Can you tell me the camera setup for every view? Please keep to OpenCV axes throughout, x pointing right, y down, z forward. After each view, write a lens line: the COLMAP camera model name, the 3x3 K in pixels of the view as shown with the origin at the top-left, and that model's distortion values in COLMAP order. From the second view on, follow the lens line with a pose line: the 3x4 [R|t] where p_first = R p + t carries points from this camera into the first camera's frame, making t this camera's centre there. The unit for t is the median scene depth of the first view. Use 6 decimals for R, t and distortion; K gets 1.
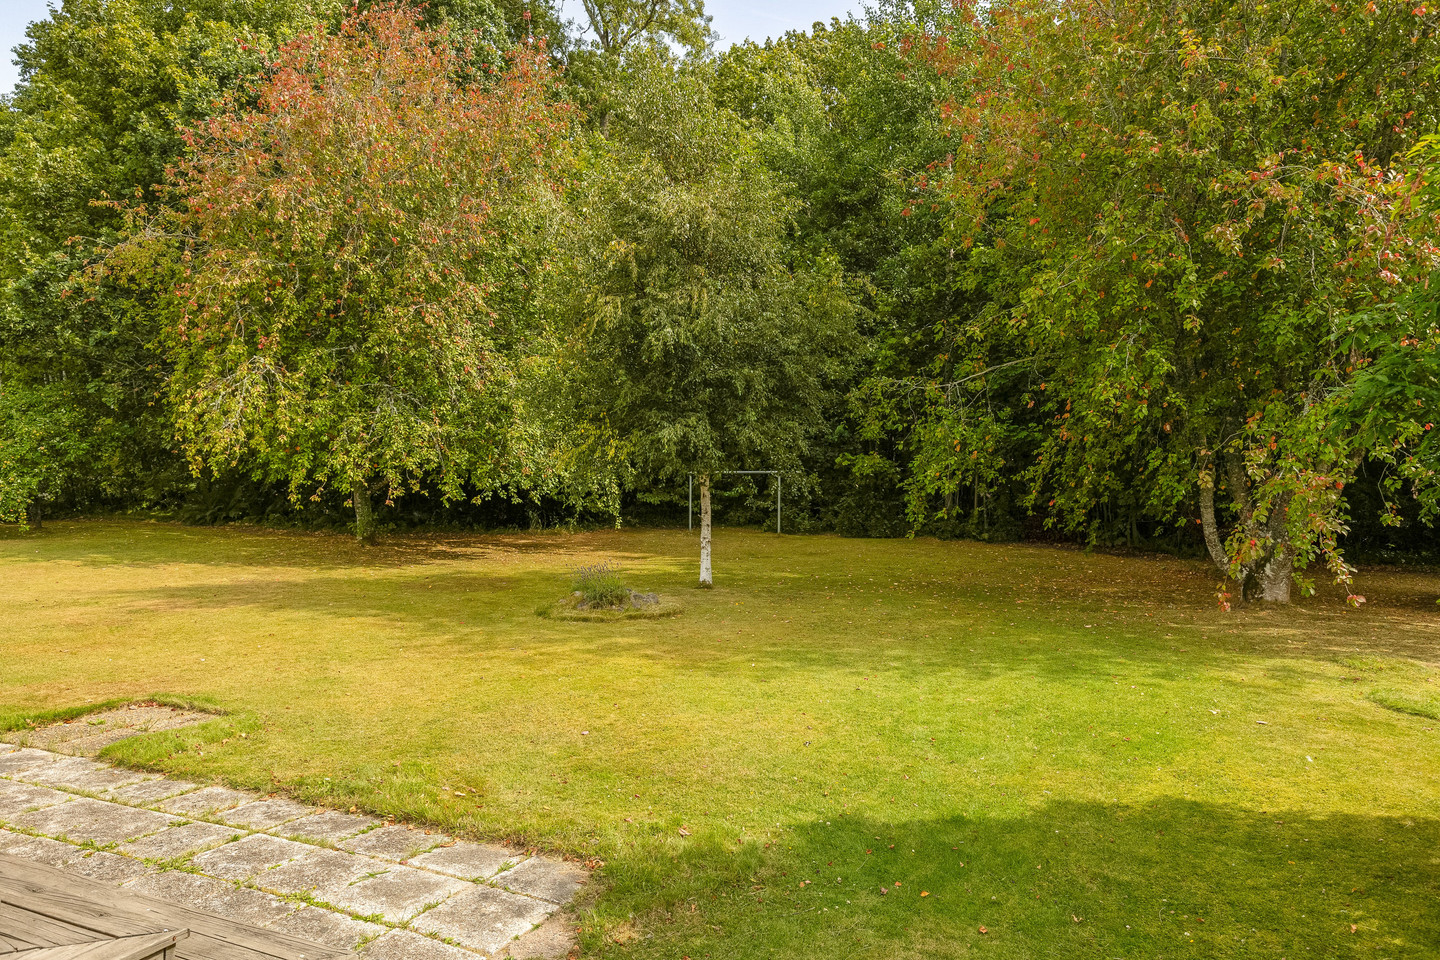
lens RADIAL K [[926.1, 0, 724.2], [0, 926.1, 486.5], [0, 0, 1]] dist [-0.001786, 0.008705]
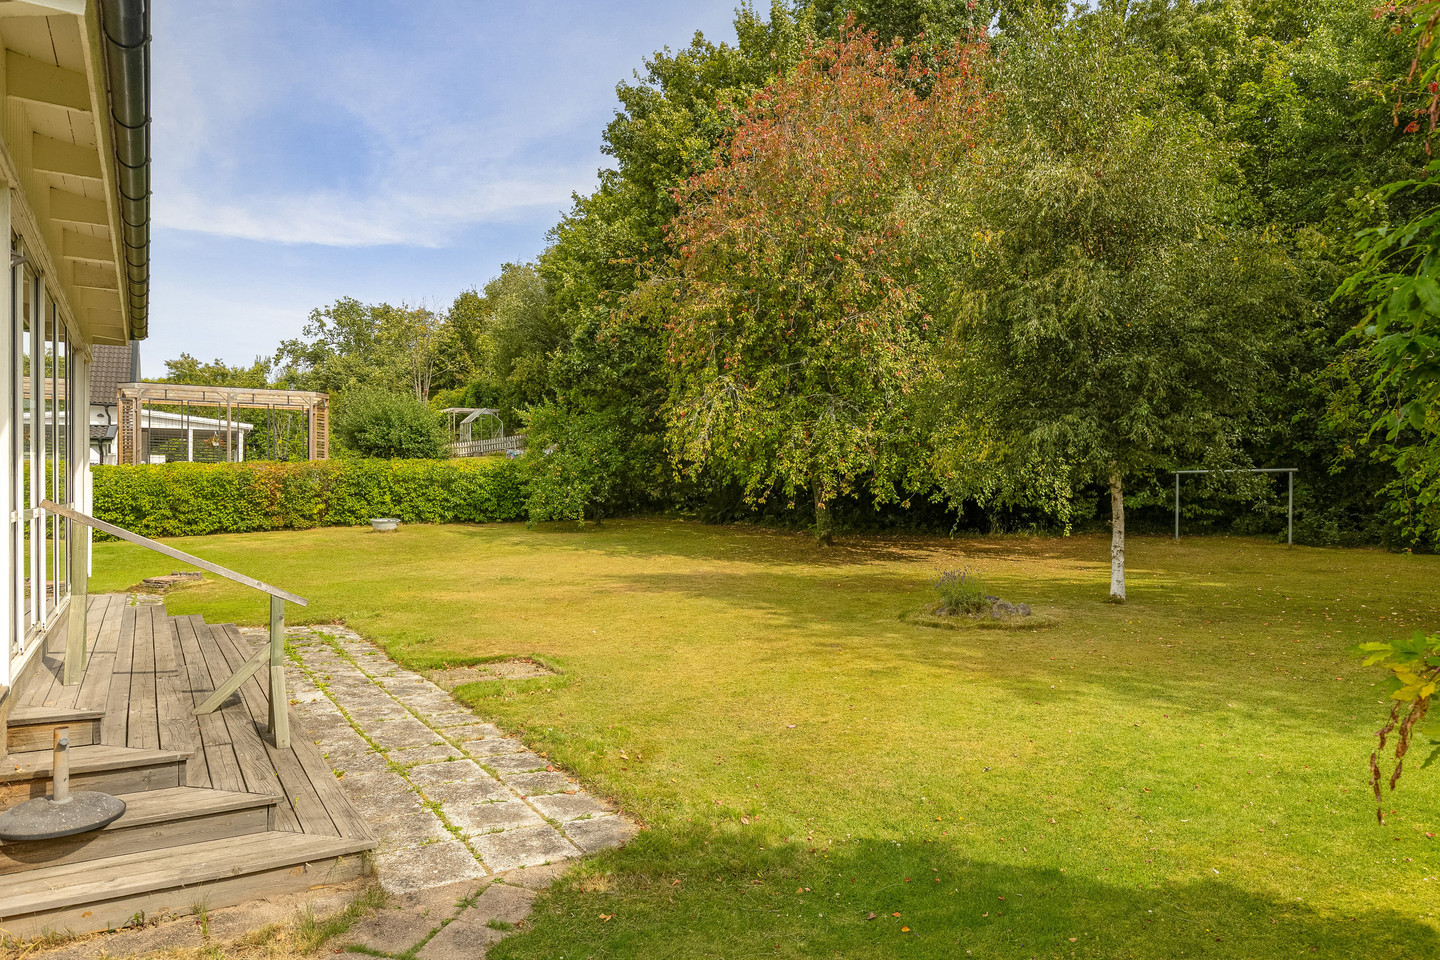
lens RADIAL K [[947.7, 0, 714.6], [0, 947.7, 489.6], [0, 0, 1]] dist [-0.000358, 0.002213]
pose [[0.827355, -0.004528, -0.561661, 0.213166], [0.004648, 0.999988, -0.001214, 0.000349], [0.561660, -0.001607, 0.827367, 0.039456]]
